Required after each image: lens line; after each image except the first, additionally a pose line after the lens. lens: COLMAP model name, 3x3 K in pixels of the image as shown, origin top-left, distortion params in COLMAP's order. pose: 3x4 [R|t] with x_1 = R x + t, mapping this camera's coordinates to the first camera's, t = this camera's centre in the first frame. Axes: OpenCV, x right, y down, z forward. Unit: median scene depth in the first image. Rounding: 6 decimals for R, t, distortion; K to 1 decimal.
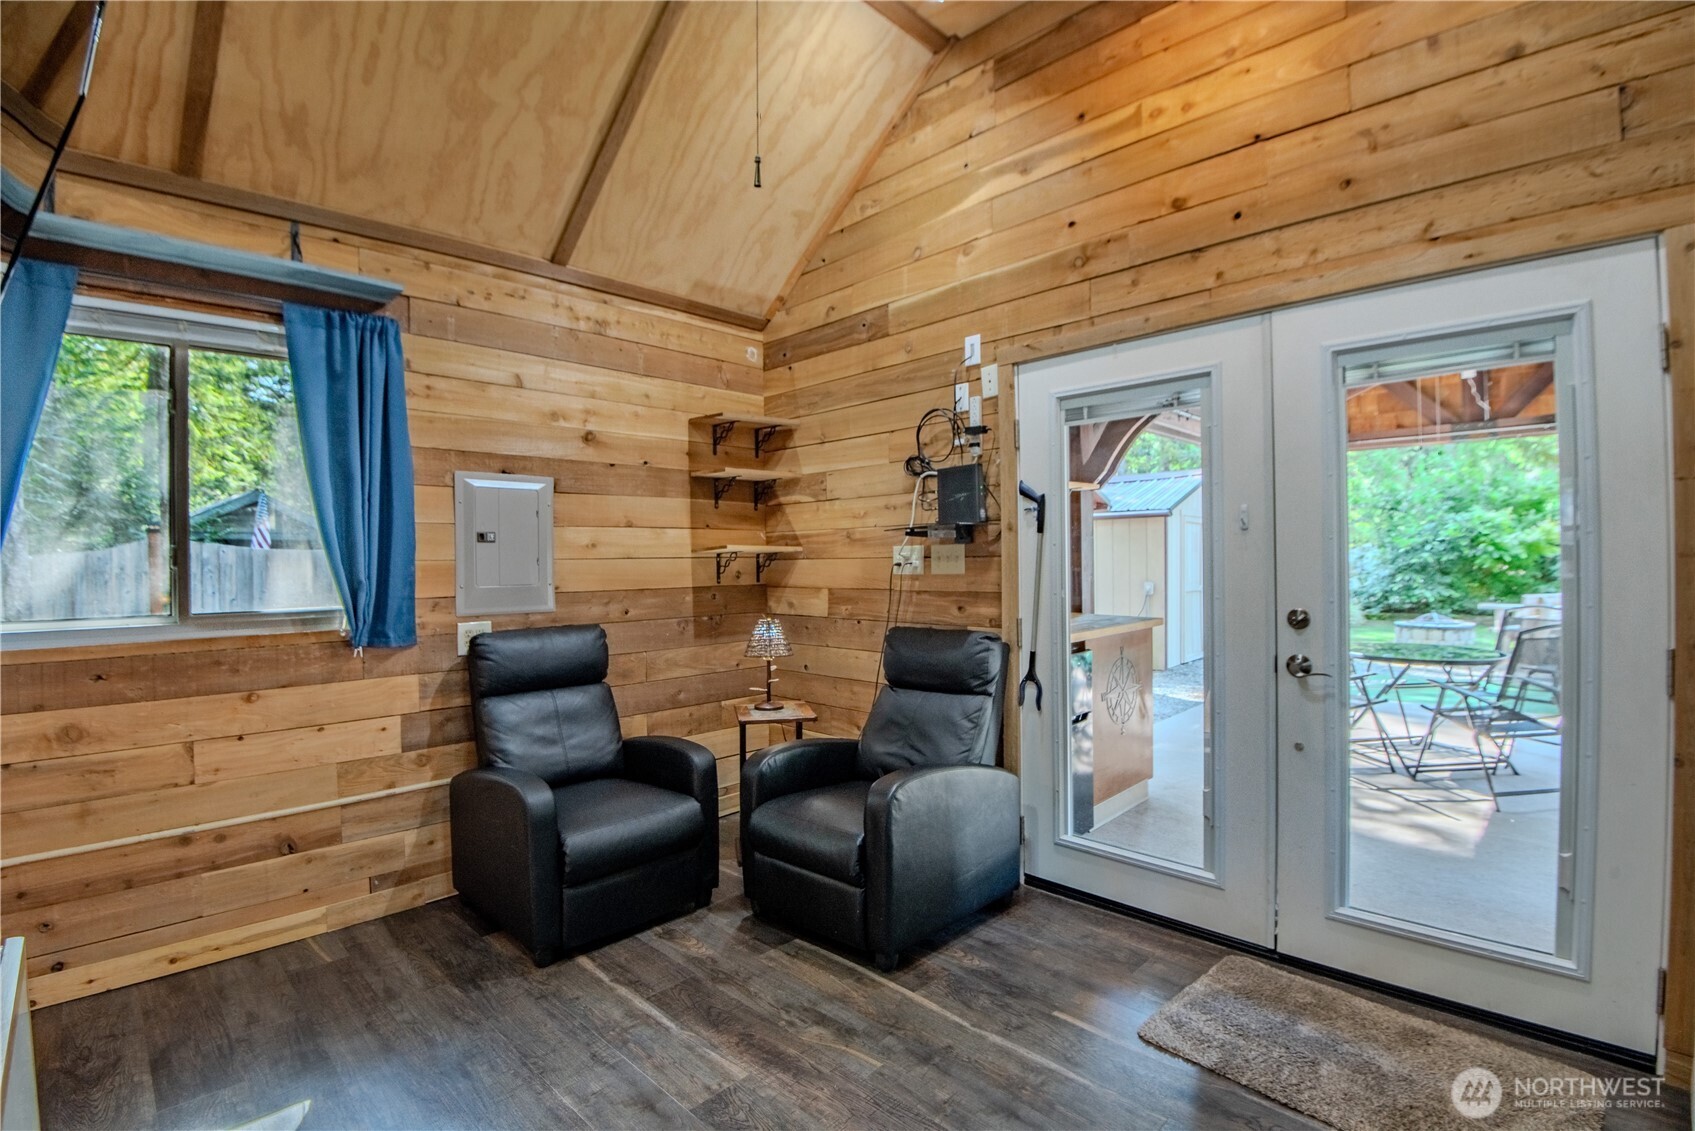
lens RADIAL K [[778.1, 0, 852.9], [0, 778.1, 558.5], [0, 0, 1]] dist [-0.027600, -0.009623]
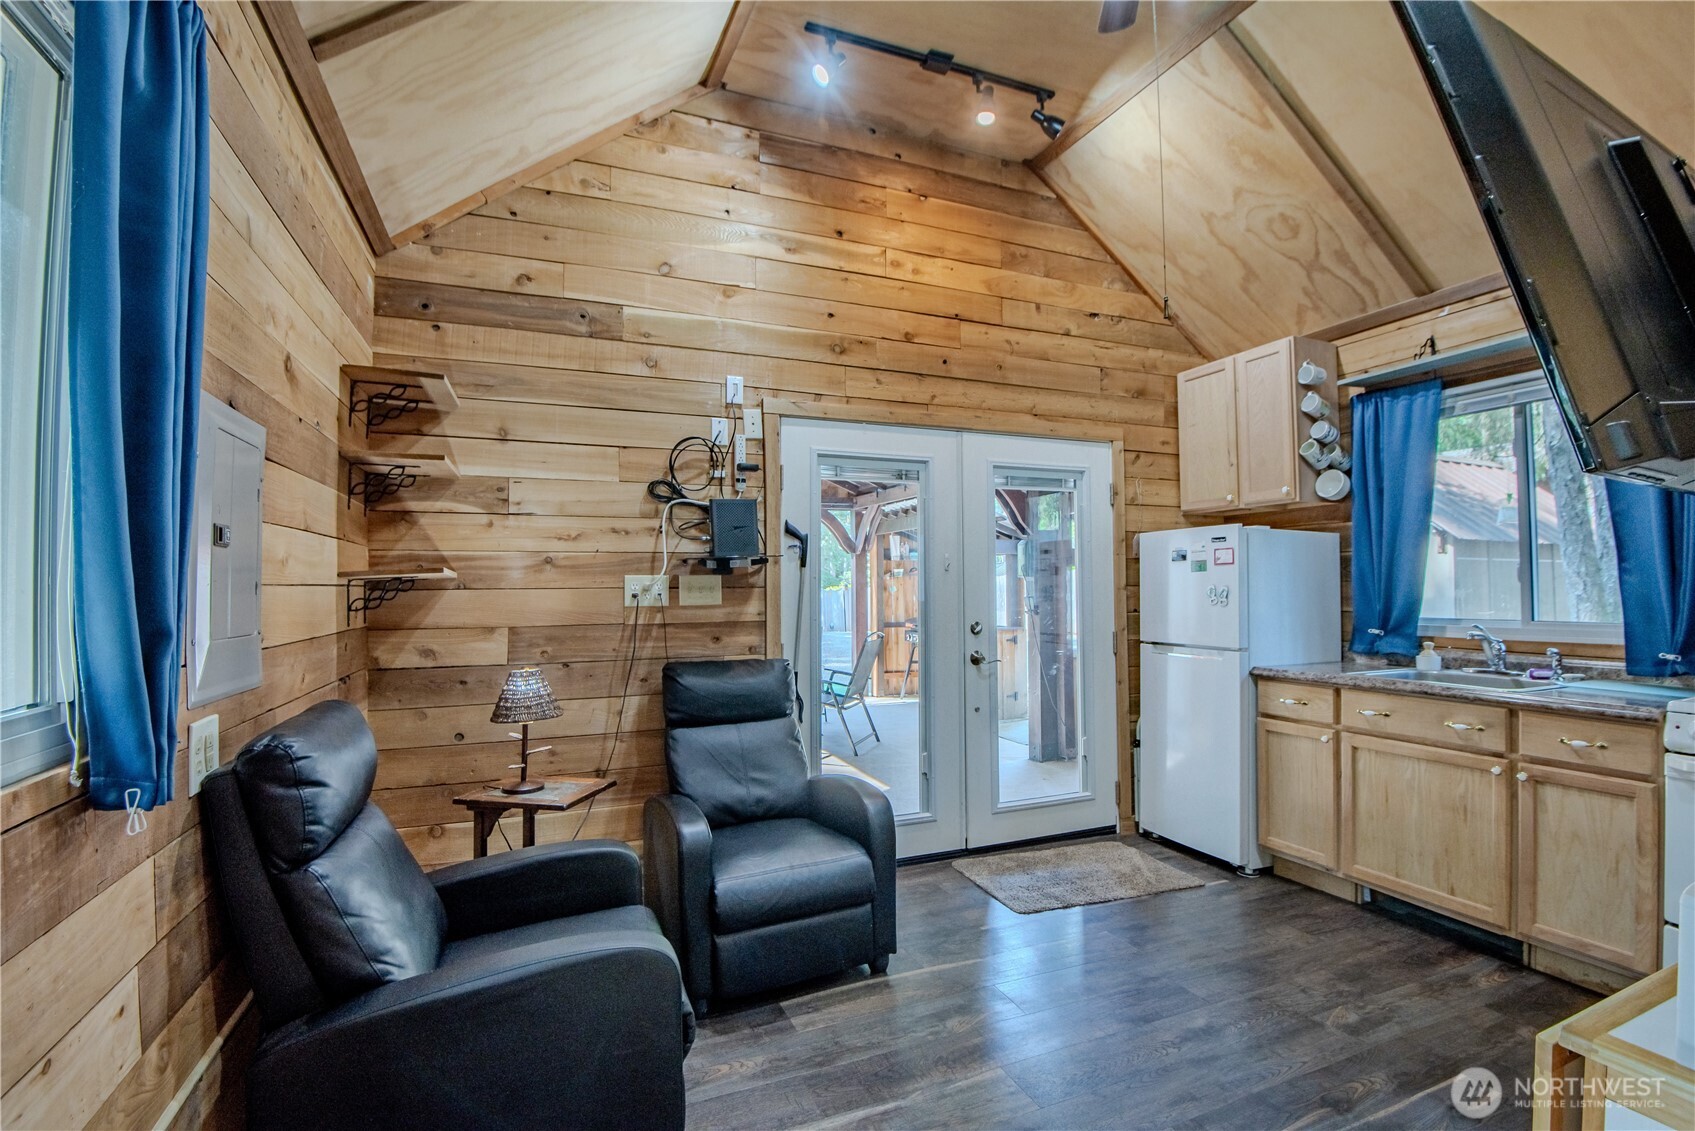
lens RADIAL K [[778.1, 0, 855.5], [0, 778.1, 557.1], [0, 0, 1]] dist [-0.027600, -0.009623]
pose [[0.385851, 0.044825, 0.921472, -0.741661], [0.000000, 0.998819, -0.048588, 0.007334], [-0.922561, 0.018747, 0.385395, 0.457226]]
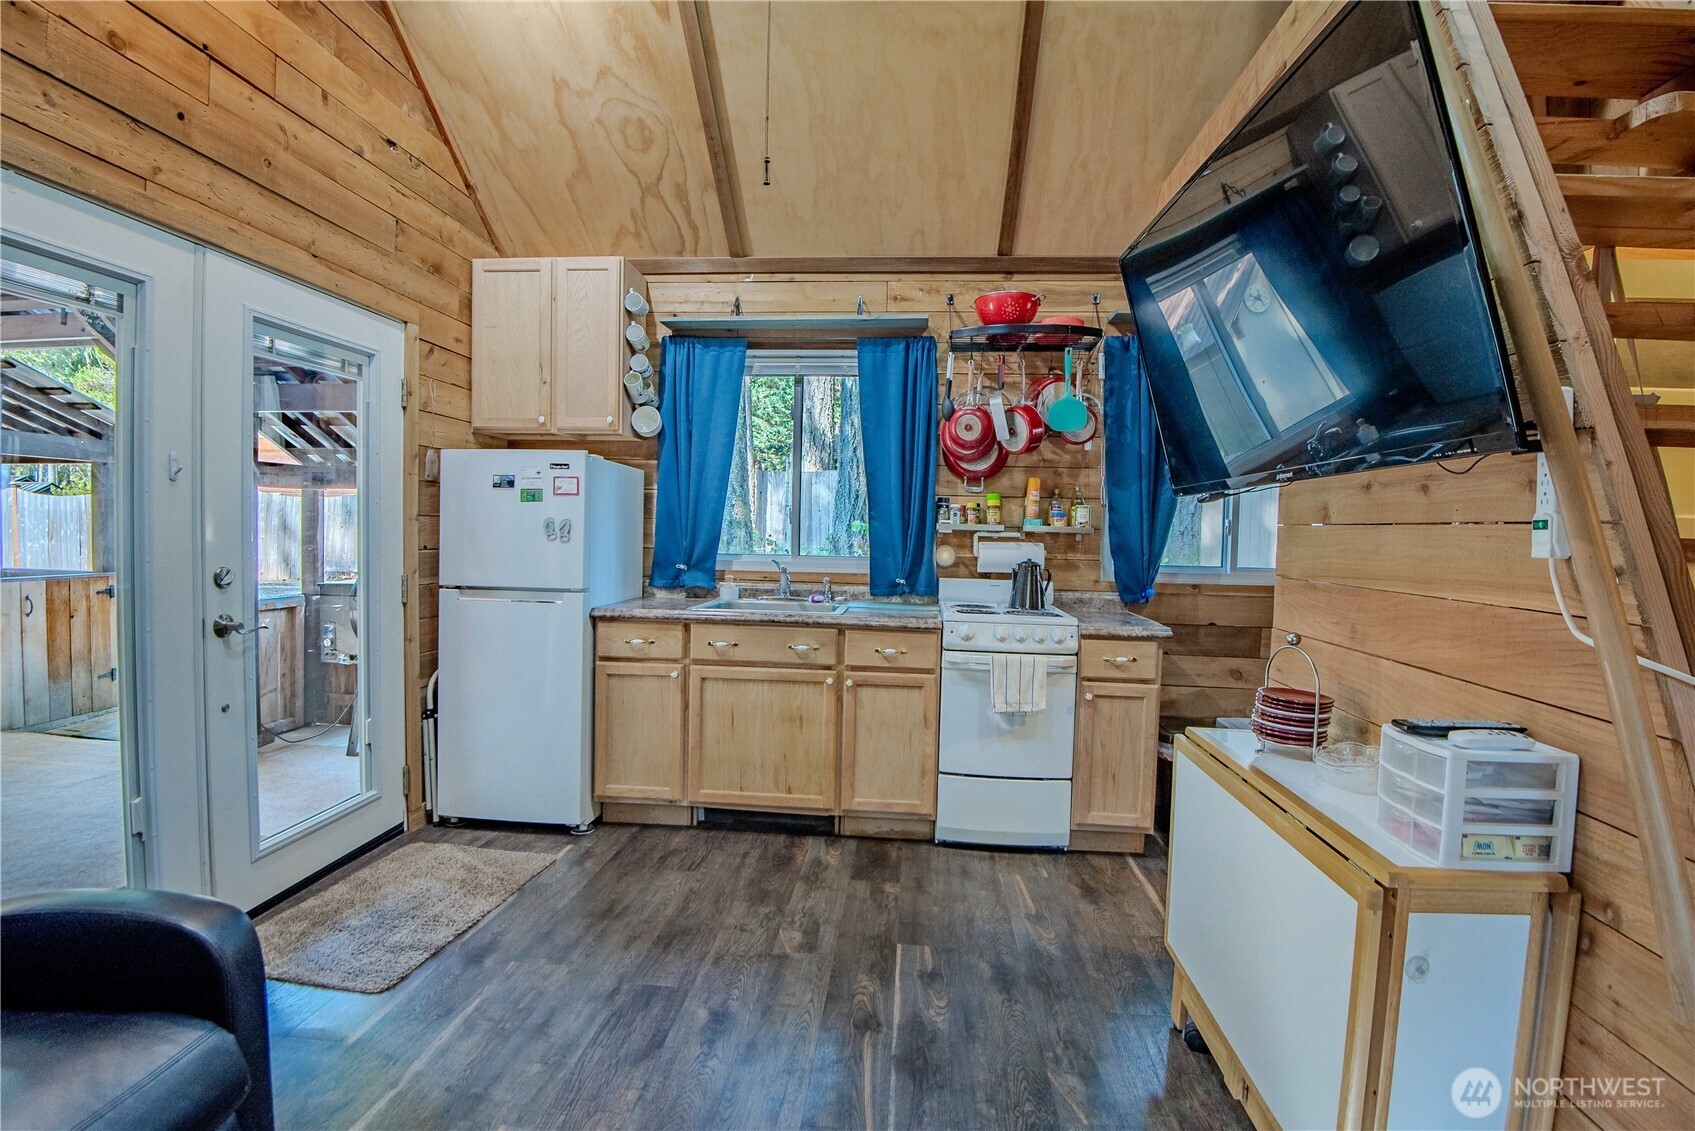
lens RADIAL K [[778.1, 0, 850.2], [0, 778.1, 559.1], [0, 0, 1]] dist [-0.027600, -0.009623]
pose [[-0.641149, -0.032366, 0.766734, -0.494871], [-0.015194, 0.999450, 0.029484, 0.010733], [-0.767266, 0.007254, -0.641288, 0.752997]]
